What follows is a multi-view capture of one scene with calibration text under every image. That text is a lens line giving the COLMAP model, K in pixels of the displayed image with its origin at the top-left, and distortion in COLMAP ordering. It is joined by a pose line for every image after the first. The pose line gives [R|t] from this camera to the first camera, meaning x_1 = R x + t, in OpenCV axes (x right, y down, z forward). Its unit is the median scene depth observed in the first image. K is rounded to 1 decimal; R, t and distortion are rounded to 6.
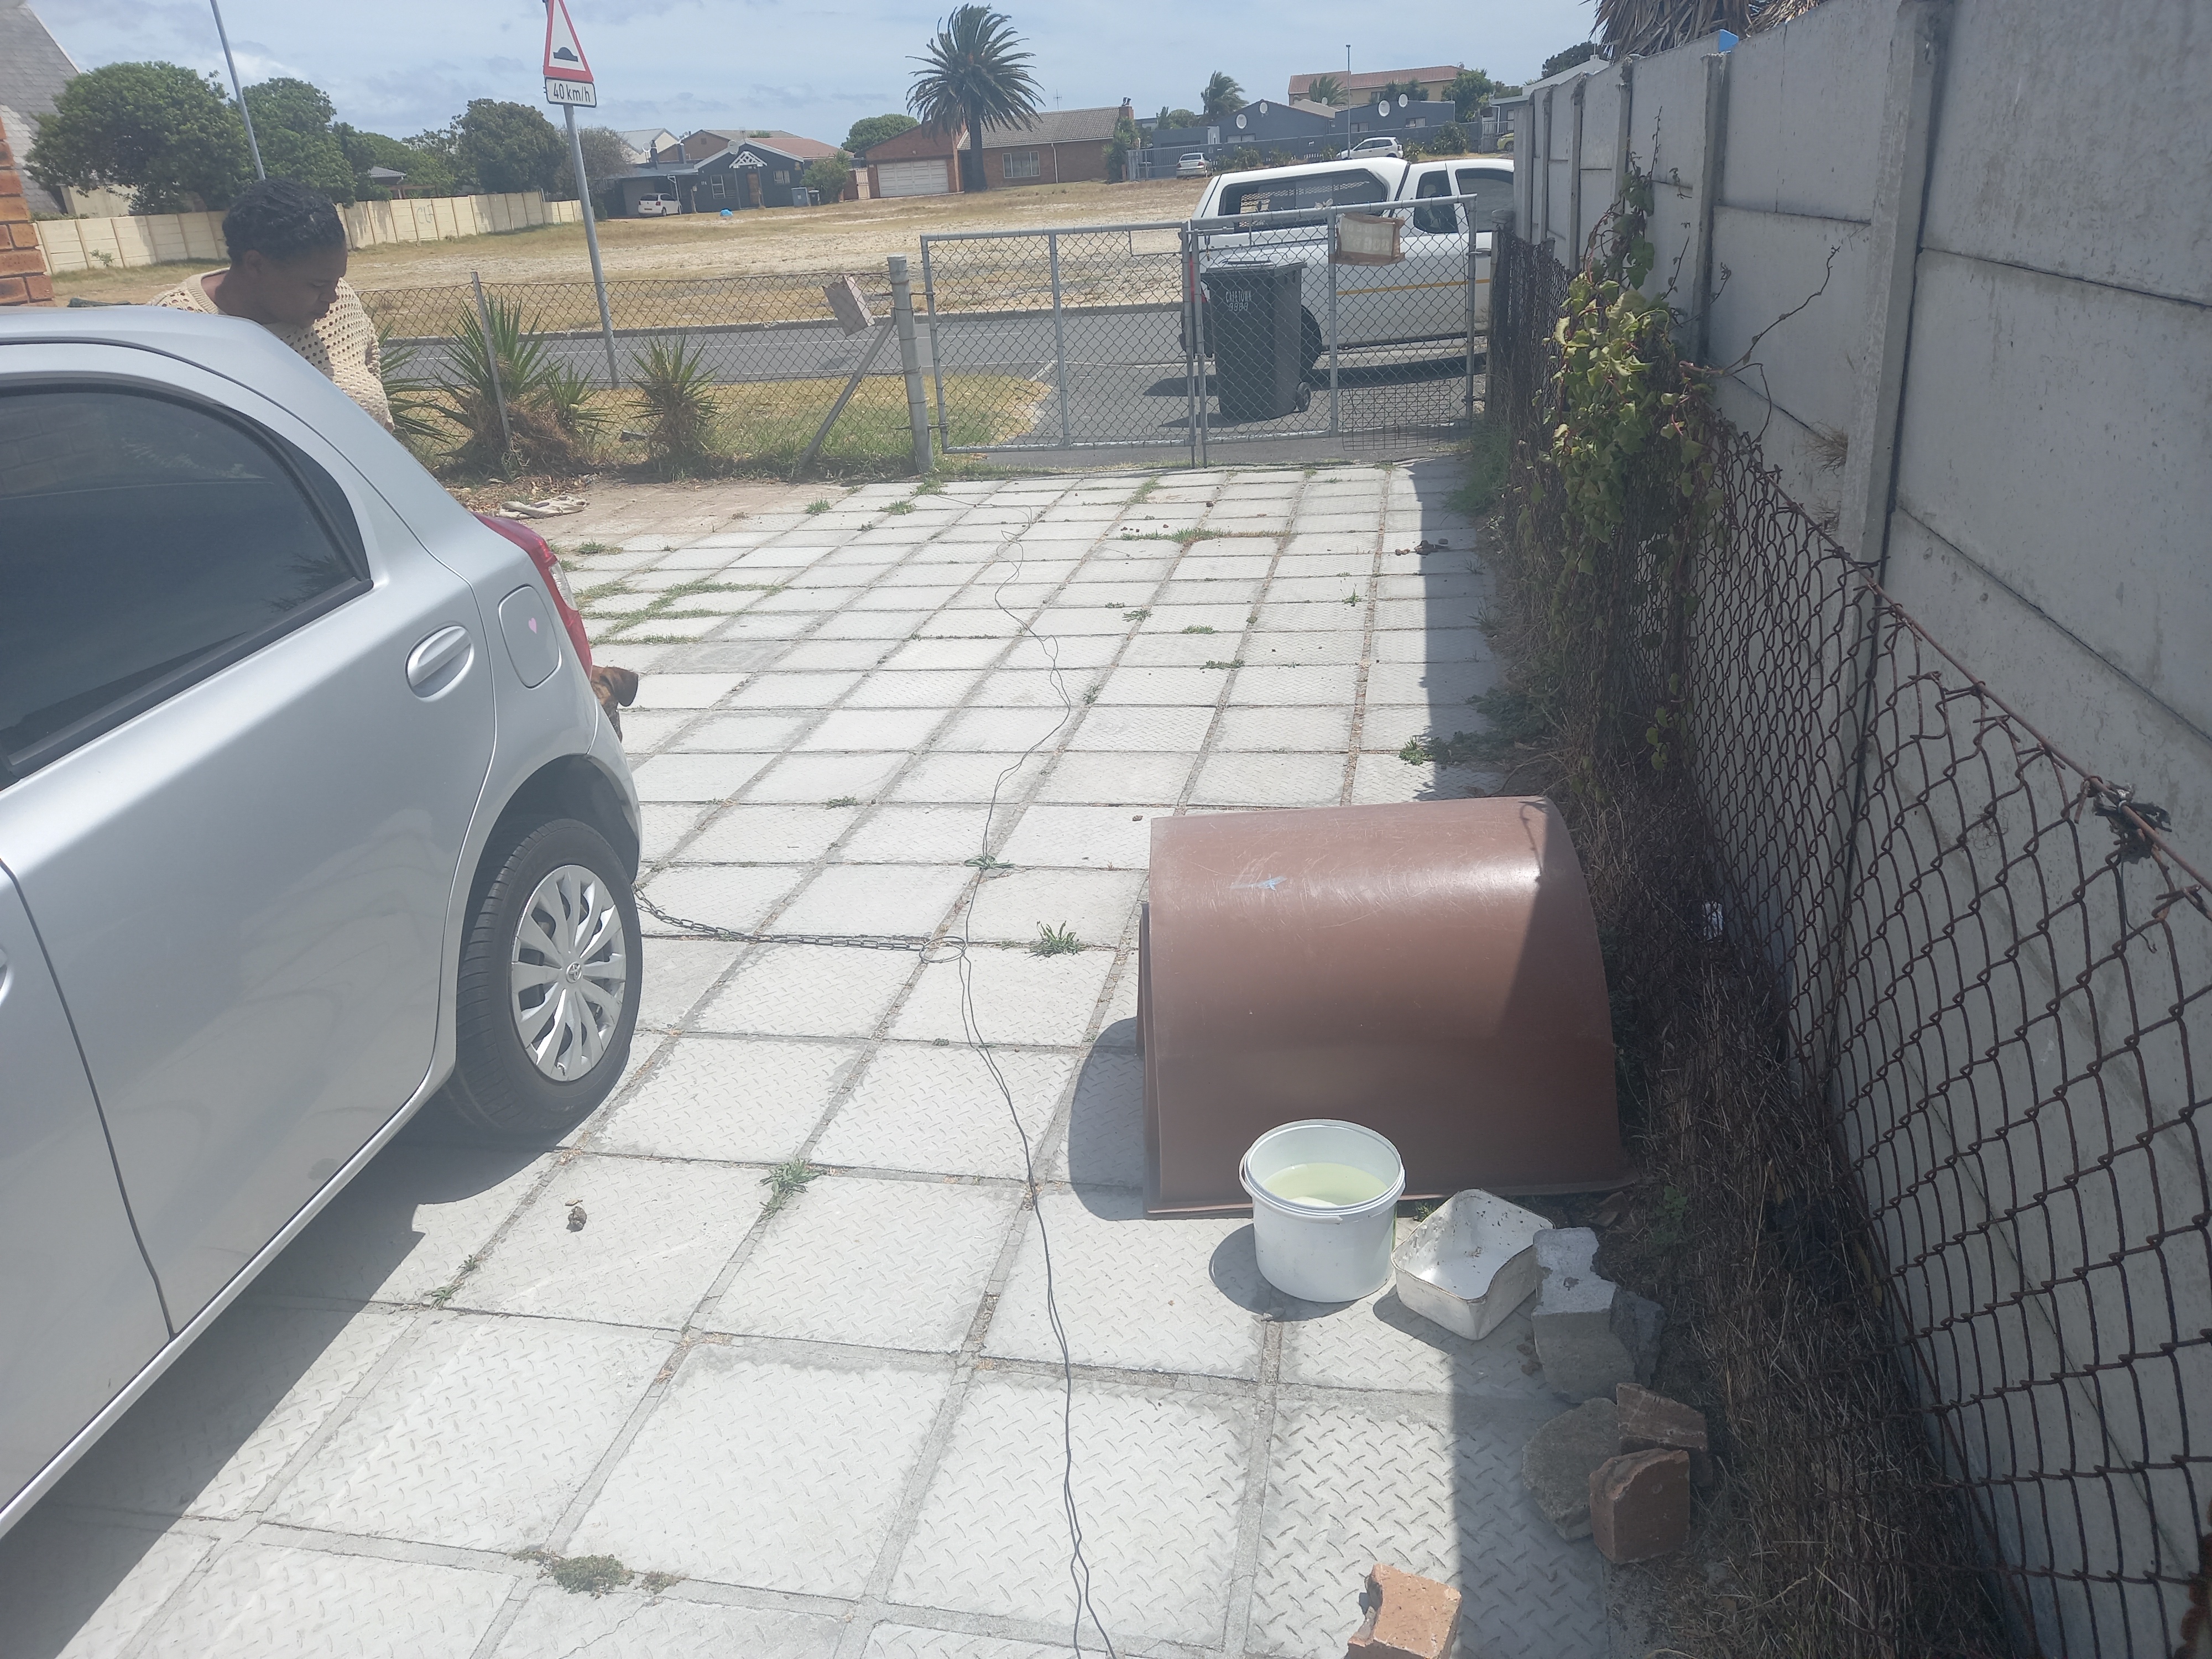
lens RADIAL K [[1587.1, 0, 1087.8], [0, 1587.1, 806.8], [0, 0, 1]] dist [0.091270, -0.101798]
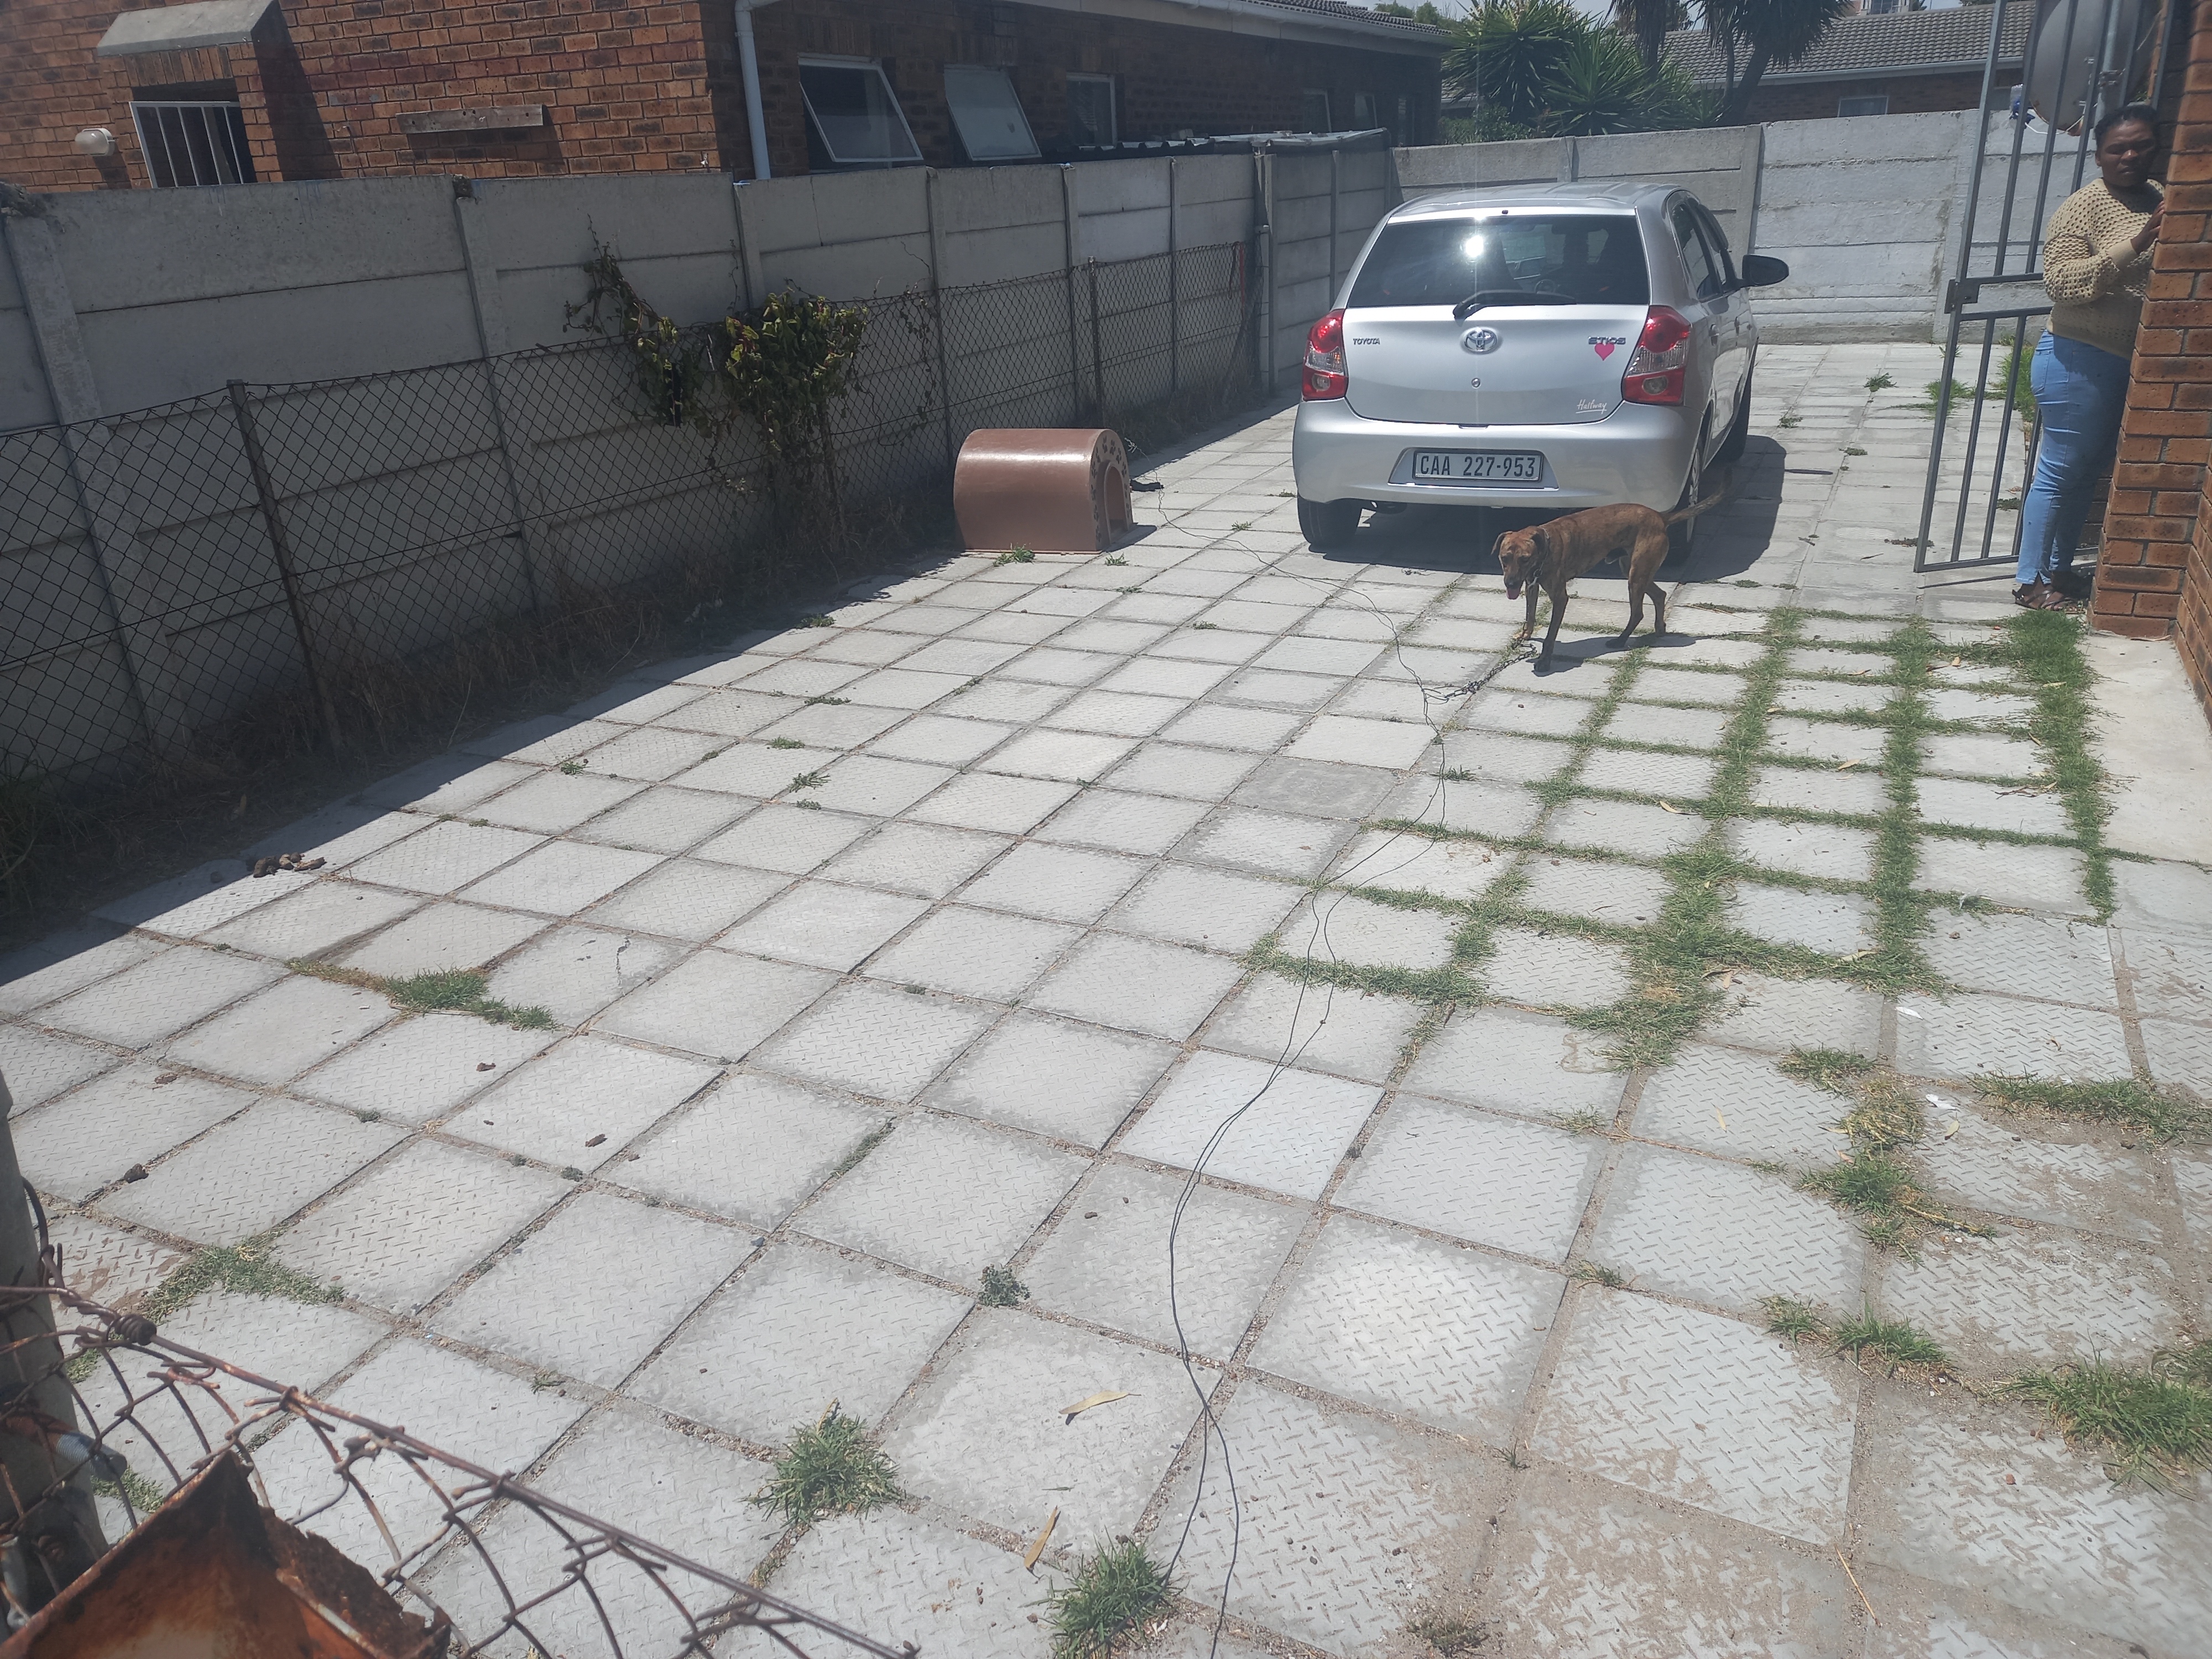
lens RADIAL K [[1619.2, 0, 1133.2], [0, 1619.2, 855.9], [0, 0, 1]] dist [0.085963, -0.084484]
pose [[-0.965053, 0.017412, 0.261475, -0.714644], [0.194771, 0.715197, 0.671236, -1.284465], [-0.175319, 0.698706, -0.693594, 3.288816]]
